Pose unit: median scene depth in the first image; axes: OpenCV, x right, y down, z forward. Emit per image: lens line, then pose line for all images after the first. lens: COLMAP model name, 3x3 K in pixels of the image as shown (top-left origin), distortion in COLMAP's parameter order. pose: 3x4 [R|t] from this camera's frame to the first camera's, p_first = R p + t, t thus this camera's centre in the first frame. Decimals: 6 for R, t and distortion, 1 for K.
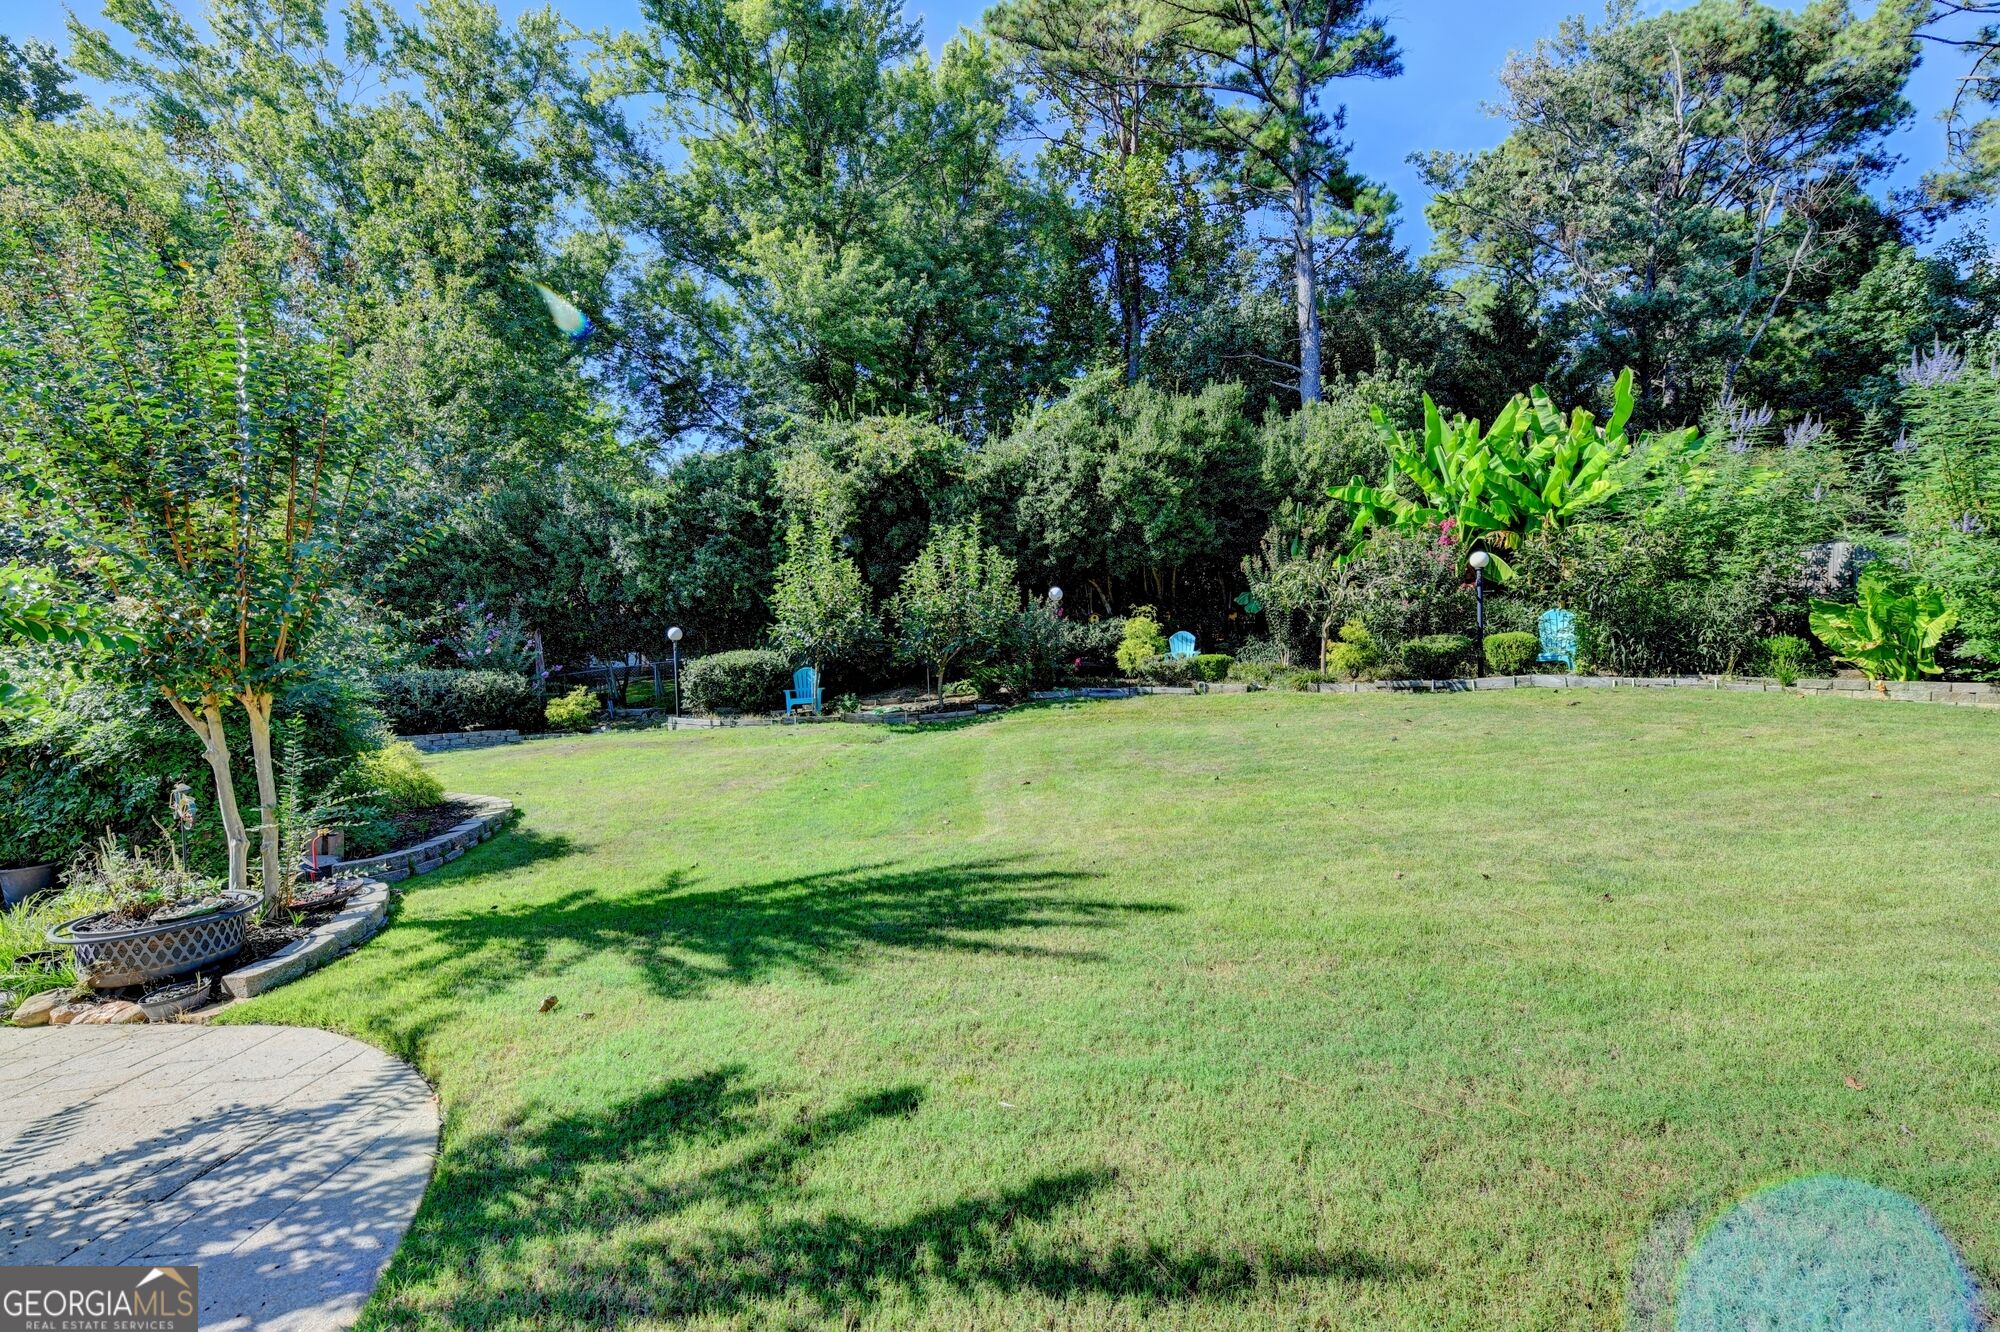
lens RADIAL K [[797.1, 0, 1011.9], [0, 797.1, 665.0], [0, 0, 1]] dist [-0.006142, -0.000471]
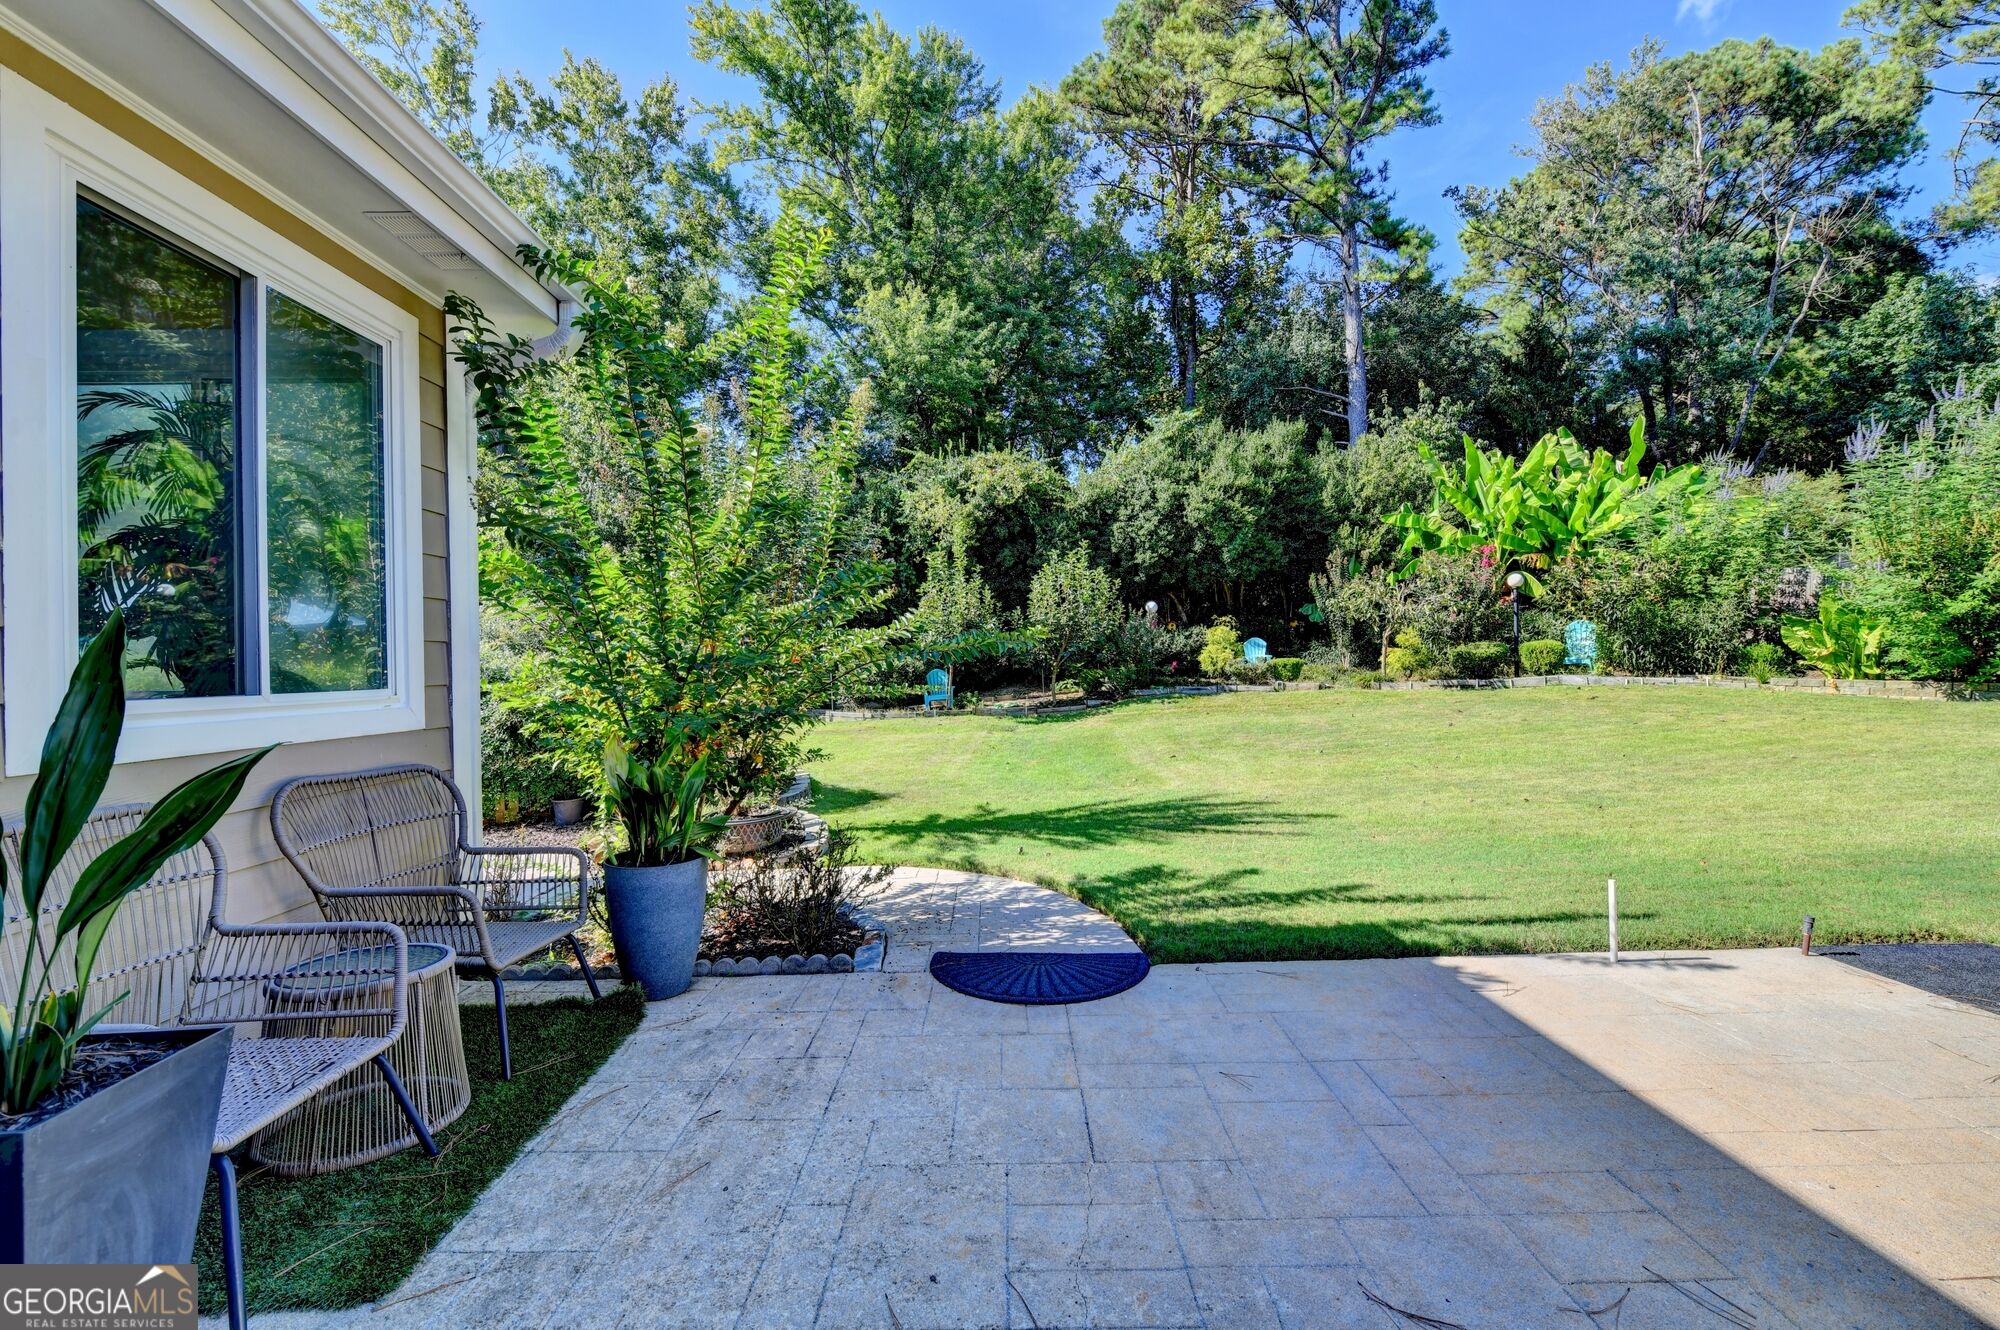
lens RADIAL K [[797.1, 0, 1011.9], [0, 797.1, 664.0], [0, 0, 1]] dist [-0.006142, -0.000471]
pose [[0.999609, -0.001329, -0.027915, -0.107837], [0.001279, 0.999998, -0.001805, -0.002345], [0.027917, 0.001768, 0.999609, -0.172147]]
